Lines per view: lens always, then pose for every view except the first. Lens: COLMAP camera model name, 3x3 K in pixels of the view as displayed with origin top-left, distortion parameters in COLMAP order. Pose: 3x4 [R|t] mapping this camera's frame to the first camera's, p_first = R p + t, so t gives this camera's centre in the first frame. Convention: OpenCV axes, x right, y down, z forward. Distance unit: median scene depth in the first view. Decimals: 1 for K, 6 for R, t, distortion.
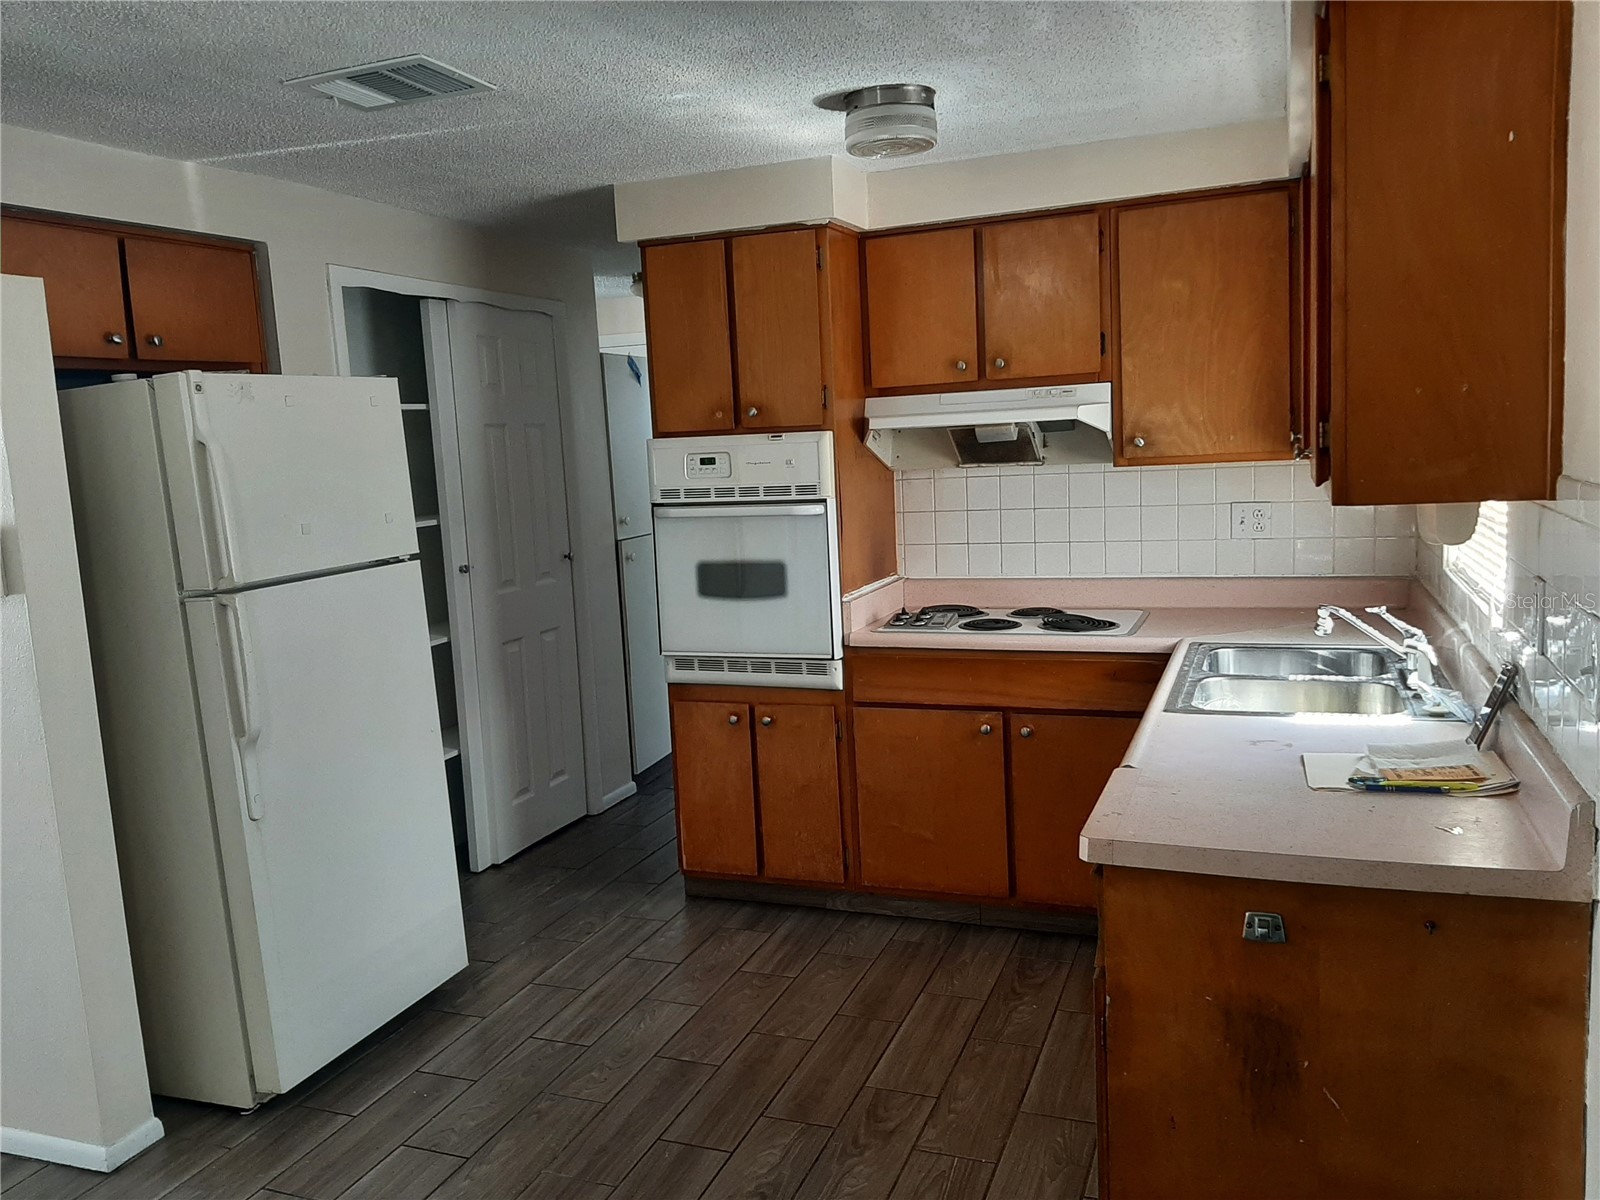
lens RADIAL K [[1246.9, 0, 797.3], [0, 1246.9, 591.0], [0, 0, 1]] dist [0.092323, -0.156781]
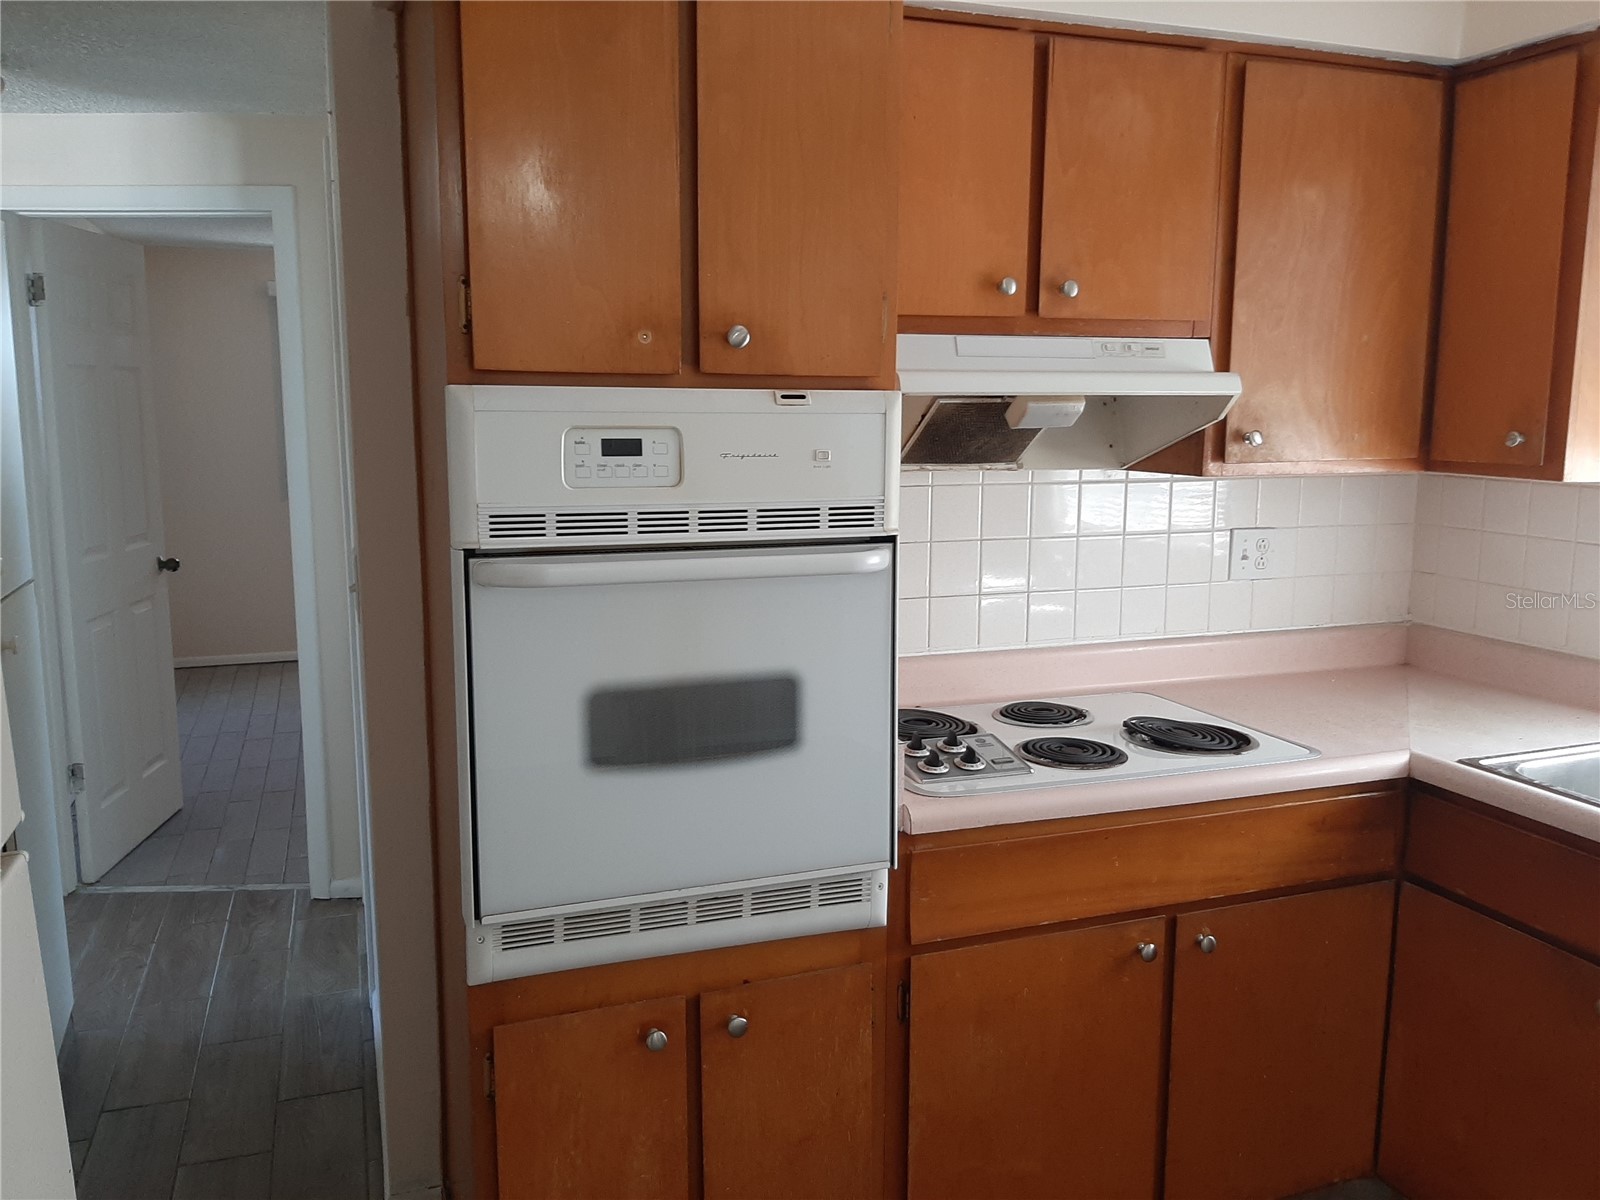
lens RADIAL K [[1243.4, 0, 783.3], [0, 1243.4, 591.3], [0, 0, 1]] dist [-0.000460, -0.021383]
pose [[0.772122, -0.044830, 0.633891, -0.289253], [0.039816, 0.998961, 0.022151, -0.061728], [-0.634225, 0.008135, 0.773106, 0.632436]]
